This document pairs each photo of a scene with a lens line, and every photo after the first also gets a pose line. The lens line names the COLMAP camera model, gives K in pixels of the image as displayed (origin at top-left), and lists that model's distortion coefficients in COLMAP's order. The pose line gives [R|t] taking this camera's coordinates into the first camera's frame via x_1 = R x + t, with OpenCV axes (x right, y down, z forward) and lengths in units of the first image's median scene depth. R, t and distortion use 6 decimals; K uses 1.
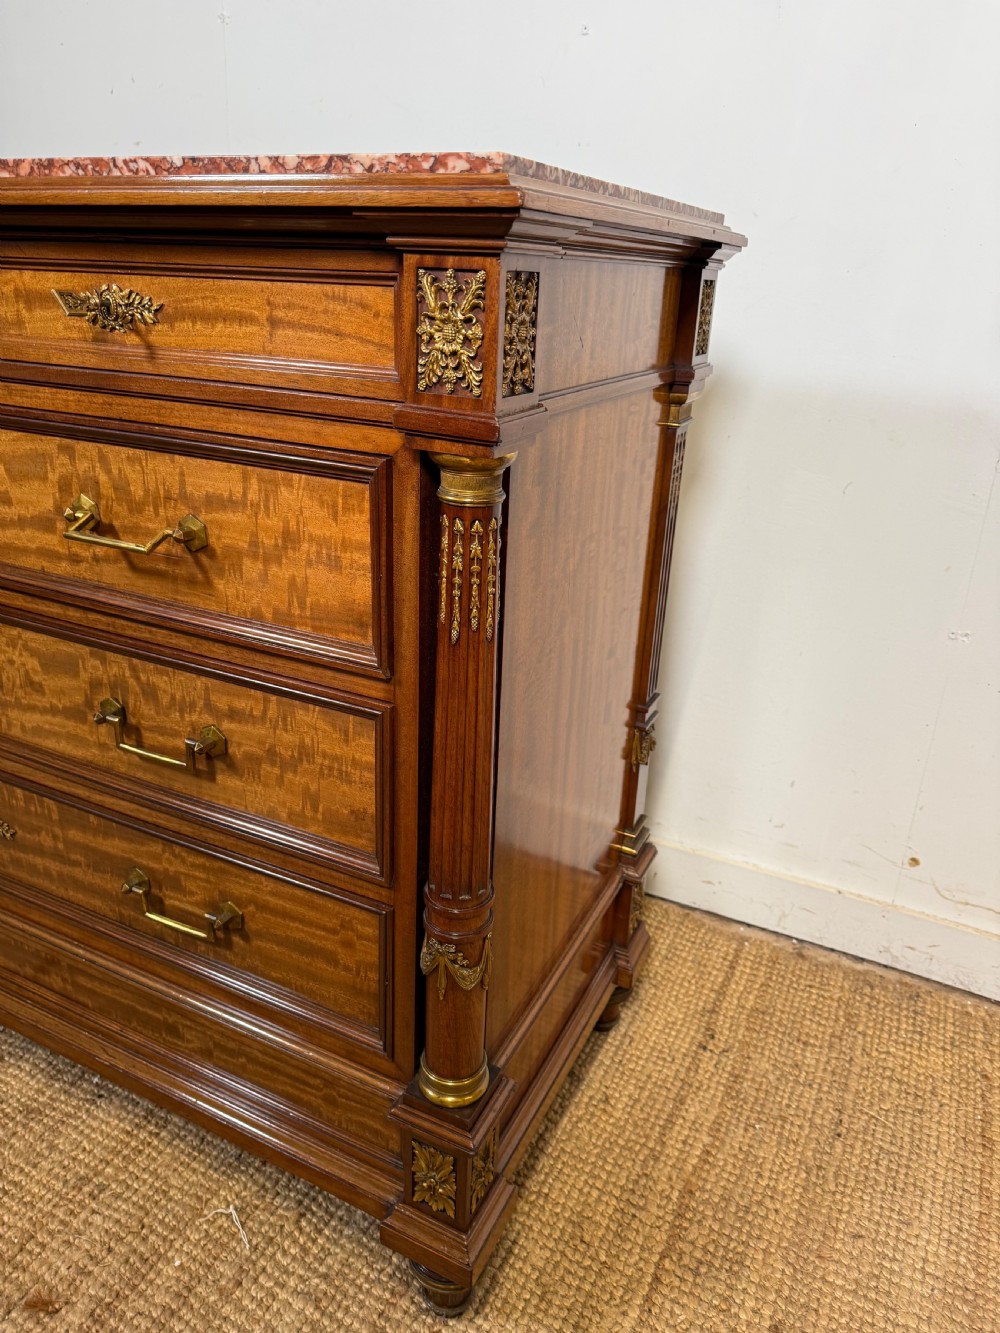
lens RADIAL K [[943.9, 0, 502.2], [0, 943.9, 666.0], [0, 0, 1]] dist [0.008232, -0.014241]
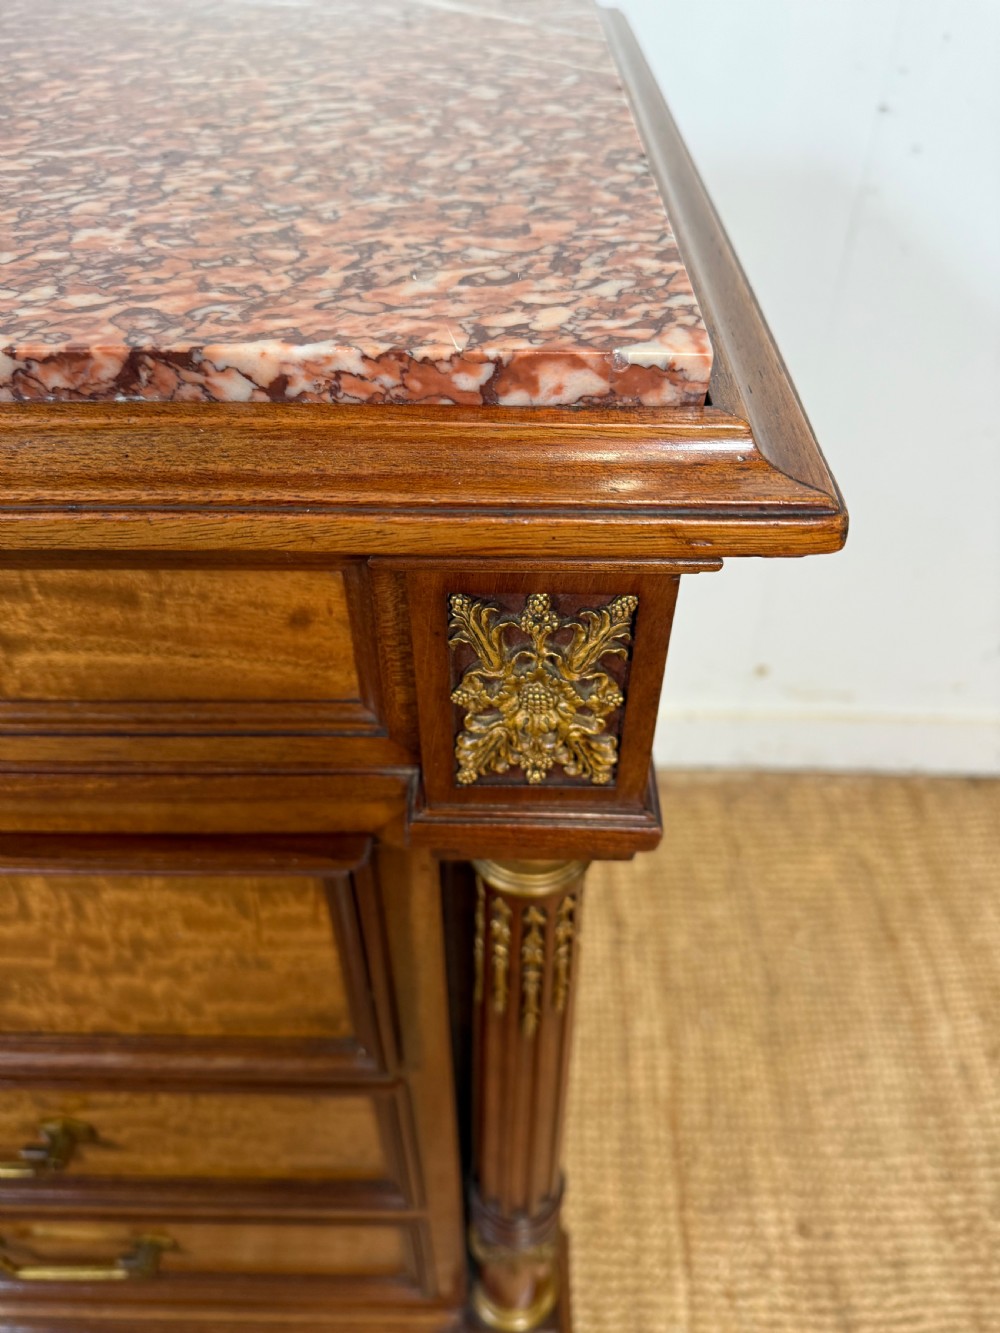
lens RADIAL K [[981.2, 0, 502.9], [0, 981.2, 669.4], [0, 0, 1]] dist [-0.025326, -0.003157]
pose [[0.901504, -0.320070, 0.291283, -0.116670], [0.194785, 0.901127, 0.387335, -0.320806], [-0.386458, -0.292446, 0.874715, 0.363492]]
